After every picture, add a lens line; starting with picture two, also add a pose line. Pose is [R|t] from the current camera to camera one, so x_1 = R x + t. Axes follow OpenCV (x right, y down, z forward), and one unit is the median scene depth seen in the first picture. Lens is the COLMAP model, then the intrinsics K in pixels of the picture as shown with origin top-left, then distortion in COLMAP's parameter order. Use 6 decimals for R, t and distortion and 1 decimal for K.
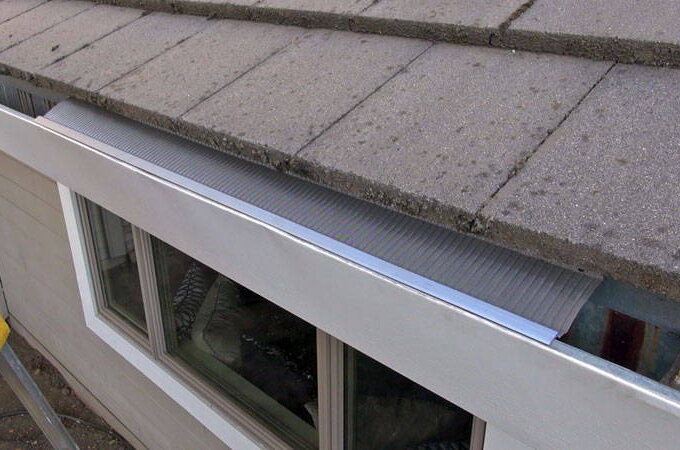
lens RADIAL K [[614.0, 0, 340.1], [0, 614.0, 226.5], [0, 0, 1]] dist [0.020548, -0.035822]
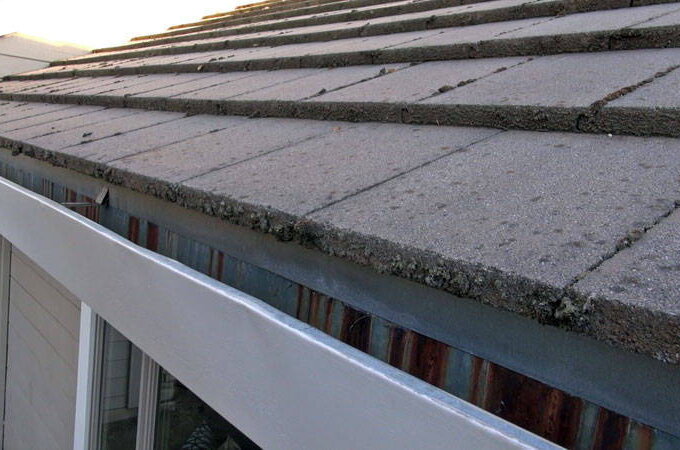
lens RADIAL K [[614.0, 0, 339.9], [0, 614.0, 228.0], [0, 0, 1]] dist [0.020548, -0.035822]
pose [[0.987262, 0.125686, -0.097553, 0.042589], [-0.148983, 0.945484, -0.289593, 0.099855], [0.055837, 0.300438, 0.952166, 0.304349]]
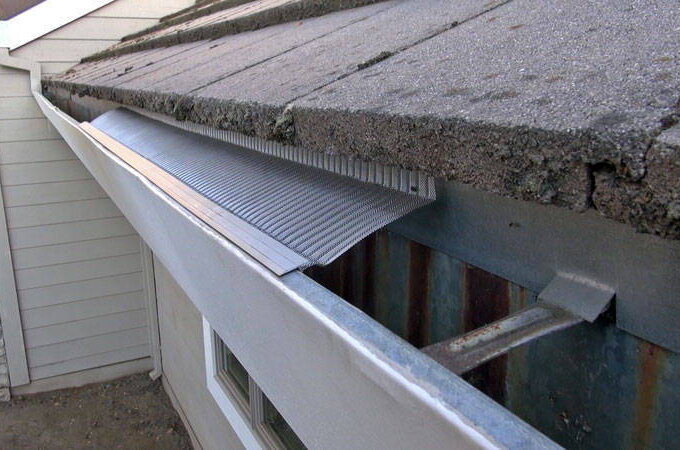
lens RADIAL K [[614.0, 0, 339.2], [0, 614.0, 225.5], [0, 0, 1]] dist [0.020548, -0.035822]
pose [[0.945981, 0.070160, -0.316540, 0.383461], [-0.125964, 0.979141, -0.159421, 0.155769], [0.298752, 0.190682, 0.935087, 0.323886]]
